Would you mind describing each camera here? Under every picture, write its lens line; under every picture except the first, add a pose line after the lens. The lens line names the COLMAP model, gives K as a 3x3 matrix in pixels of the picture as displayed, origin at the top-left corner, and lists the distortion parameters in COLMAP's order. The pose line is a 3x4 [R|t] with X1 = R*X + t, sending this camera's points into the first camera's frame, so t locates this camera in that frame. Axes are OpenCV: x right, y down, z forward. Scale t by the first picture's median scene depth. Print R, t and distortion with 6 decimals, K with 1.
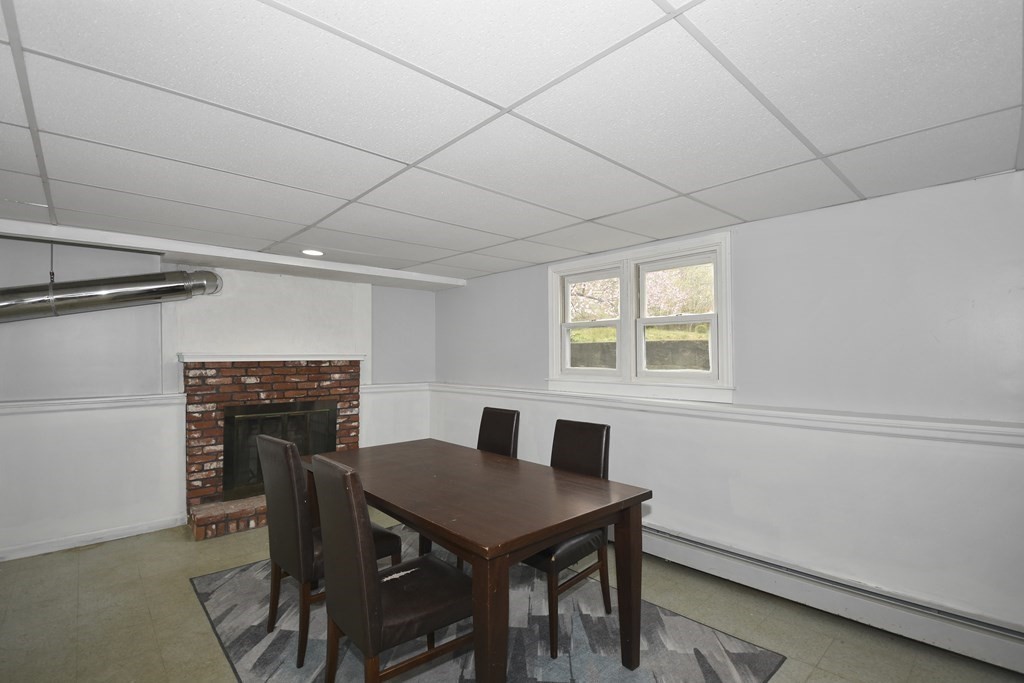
lens RADIAL K [[462.4, 0, 512.0], [0, 462.4, 341.5], [0, 0, 1]] dist [-0.028890, -0.000140]
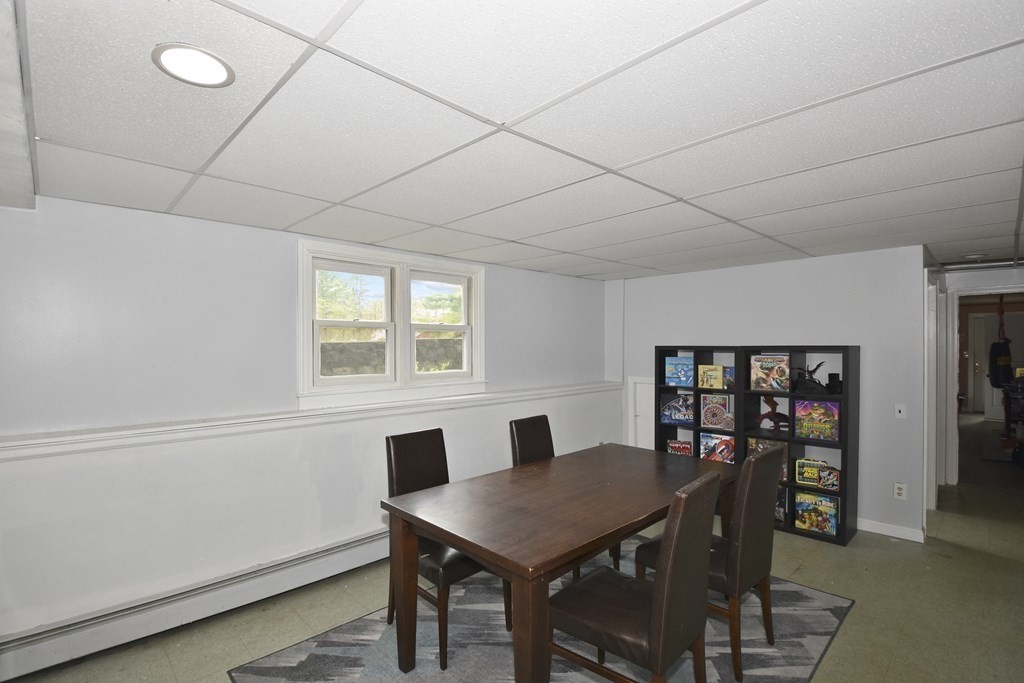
lens RADIAL K [[481.6, 0, 512.0], [0, 481.6, 341.5], [0, 0, 1]] dist [-0.001936, -0.000418]
pose [[-0.015583, 0.015007, 0.999766, -0.814252], [-0.022298, 0.999633, -0.015353, 0.003571], [-0.999630, -0.022532, -0.015243, 0.823211]]
